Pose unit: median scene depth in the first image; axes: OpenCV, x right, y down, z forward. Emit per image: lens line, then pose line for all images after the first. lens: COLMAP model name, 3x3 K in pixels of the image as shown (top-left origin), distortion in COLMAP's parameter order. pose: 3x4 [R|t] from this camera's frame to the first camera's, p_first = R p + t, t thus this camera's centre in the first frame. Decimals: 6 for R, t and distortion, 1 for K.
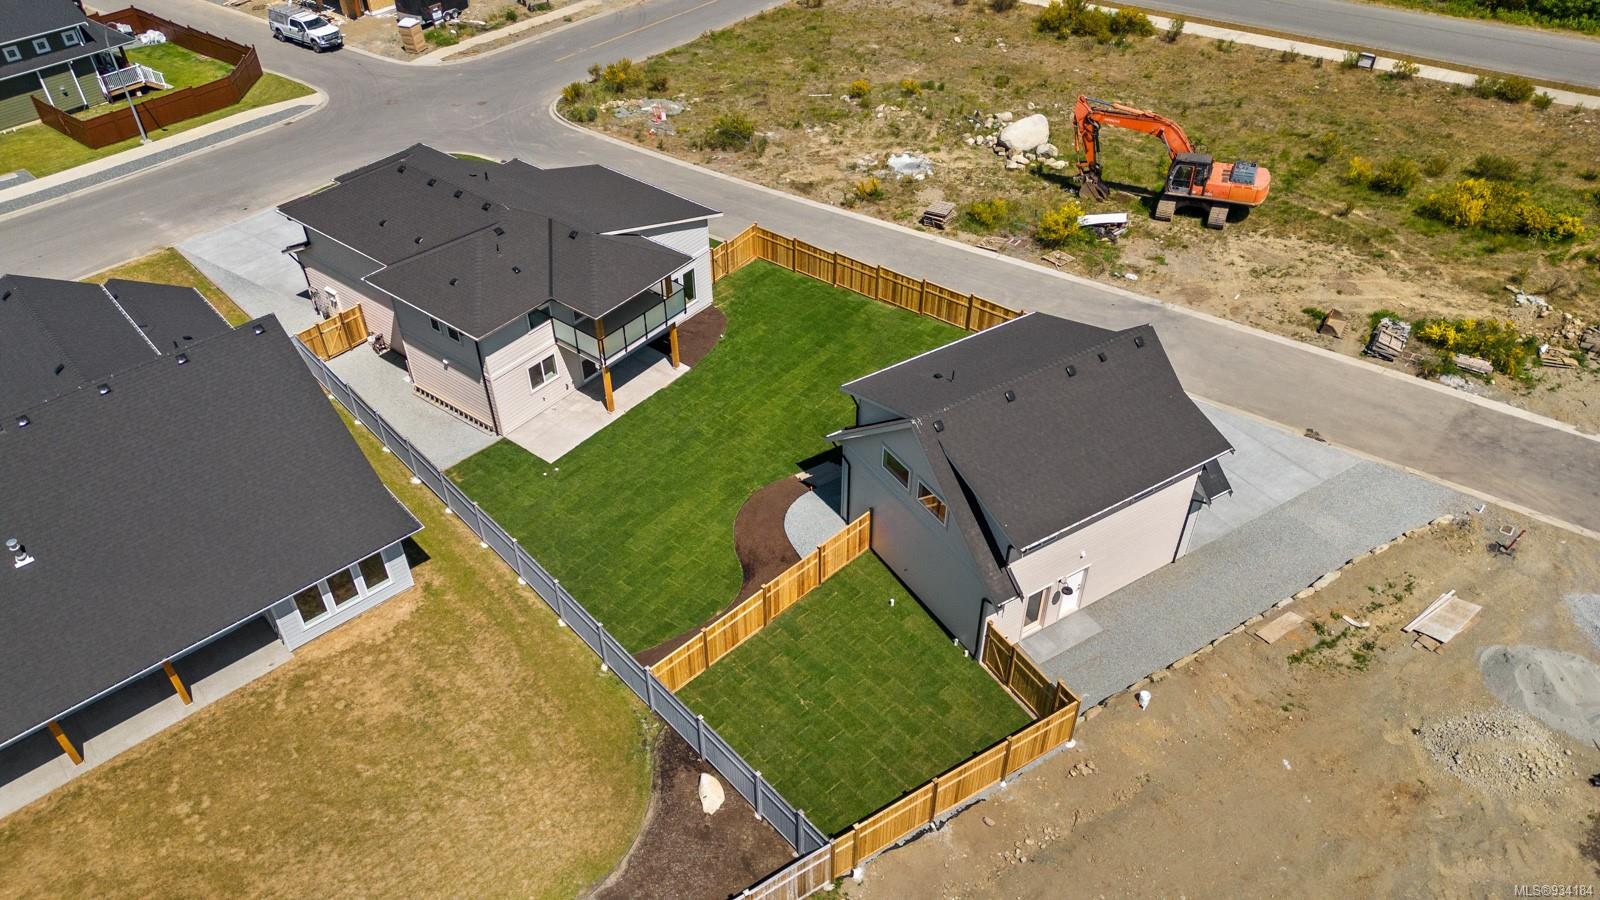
lens RADIAL K [[1117.4, 0, 798.5], [0, 1117.4, 448.4], [0, 0, 1]] dist [0.088067, -0.095981]
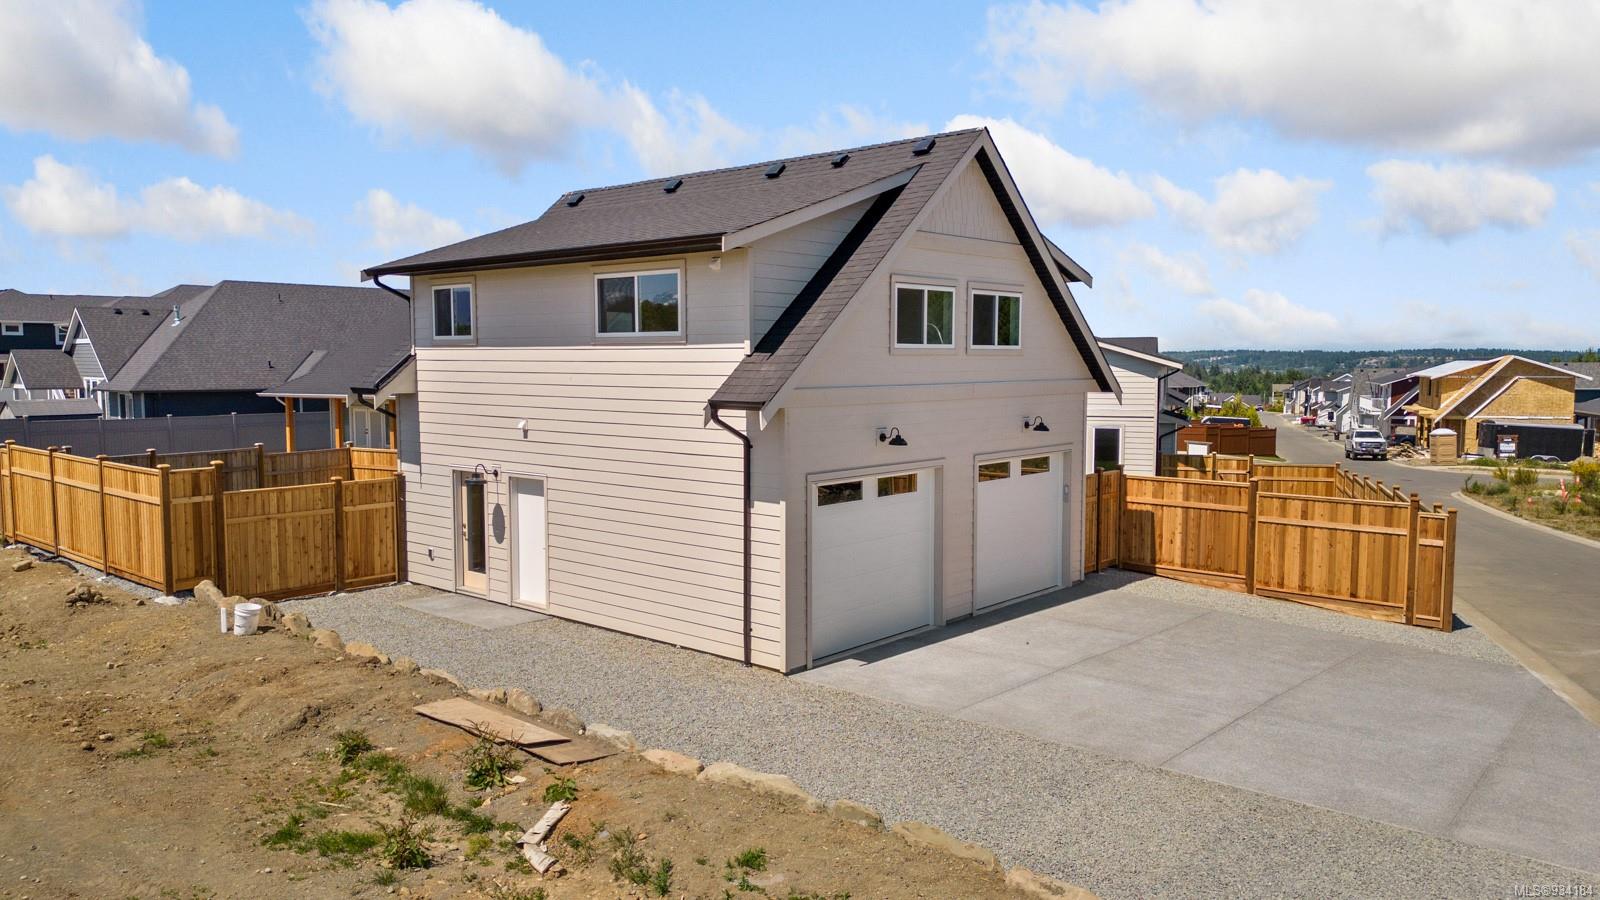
lens RADIAL K [[1117.4, 0, 798.5], [0, 1117.4, 448.4], [0, 0, 1]] dist [0.088067, -0.095981]
pose [[0.289548, 0.085156, -0.953368, 0.466409], [-0.613455, 0.781083, -0.116545, 0.053201], [0.734735, 0.618593, 0.278401, 0.589903]]
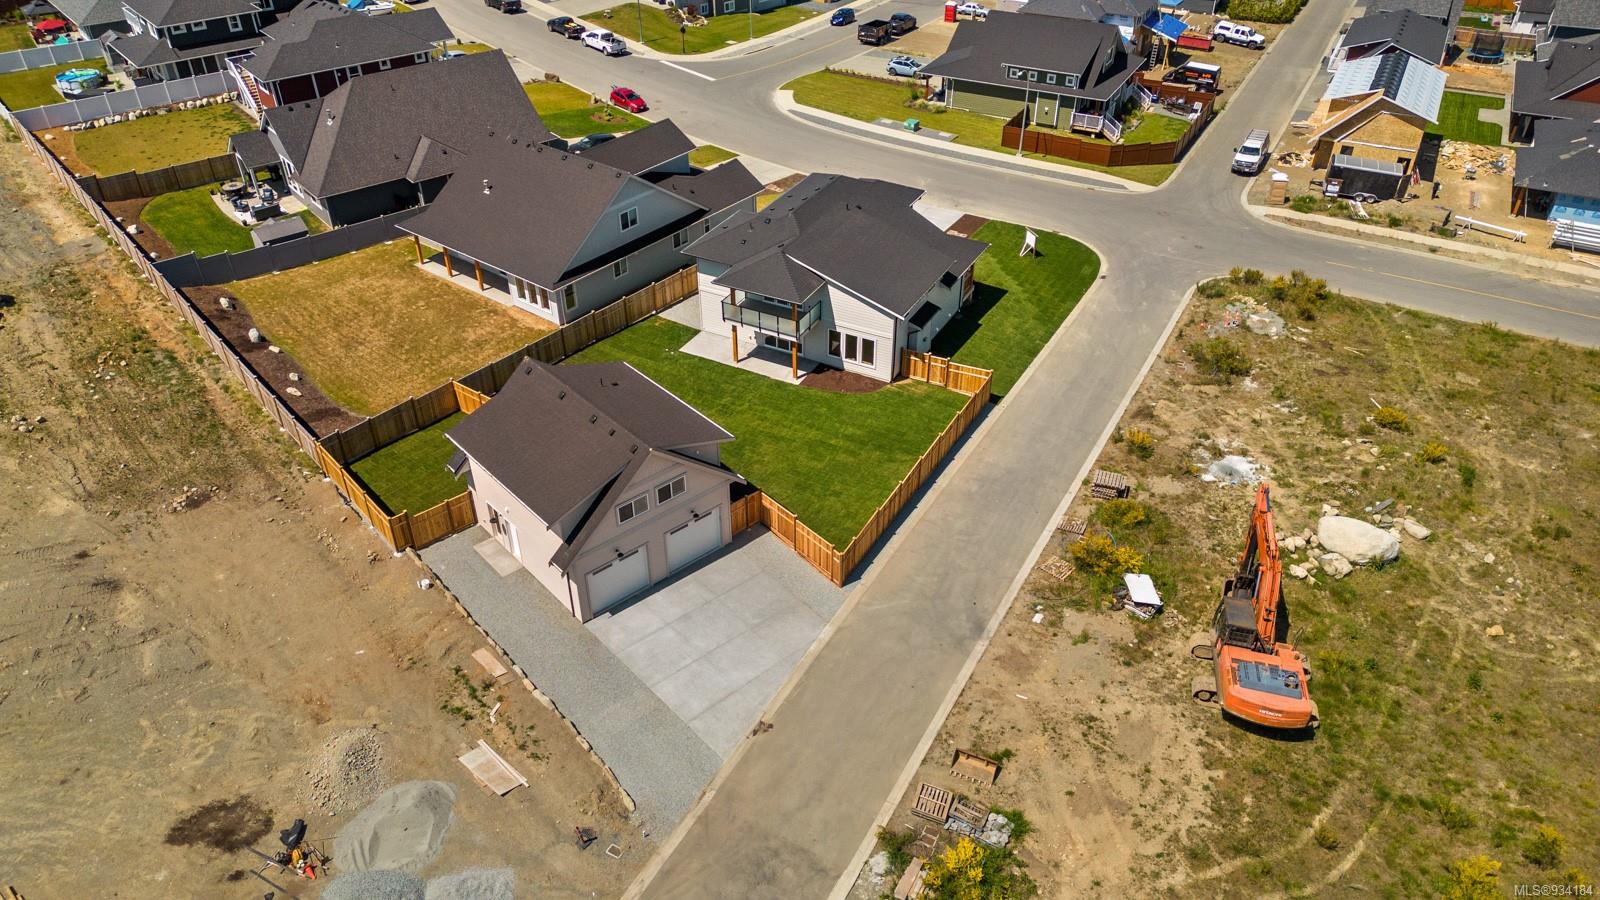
lens RADIAL K [[1150.3, 0, 799.2], [0, 1150.3, 400.7], [0, 0, 1]] dist [0.104169, -0.157938]
pose [[0.165020, 0.536161, -0.827828, 0.875833], [-0.629827, 0.703199, 0.329892, -0.429868], [0.759004, 0.466949, 0.453731, 0.346097]]
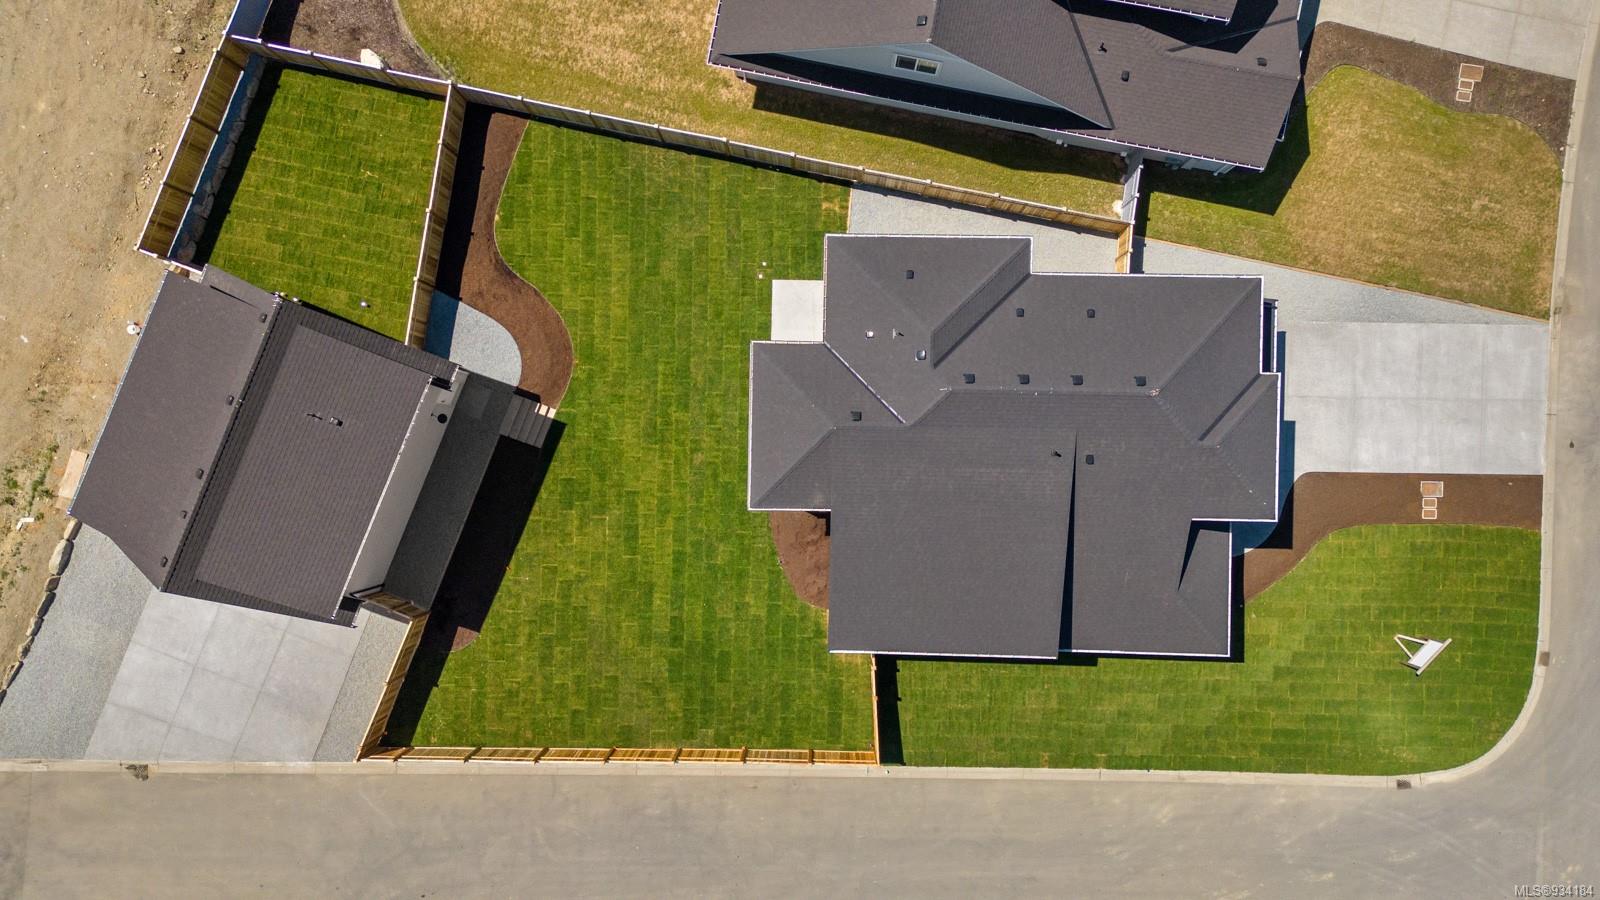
lens RADIAL K [[1117.4, 0, 798.5], [0, 1117.4, 448.4], [0, 0, 1]] dist [0.088067, -0.095981]
pose [[-0.805026, 0.593104, 0.012708, -0.127254], [-0.367095, -0.514862, 0.774699, -0.634169], [0.466020, 0.618988, 0.632202, 0.376758]]
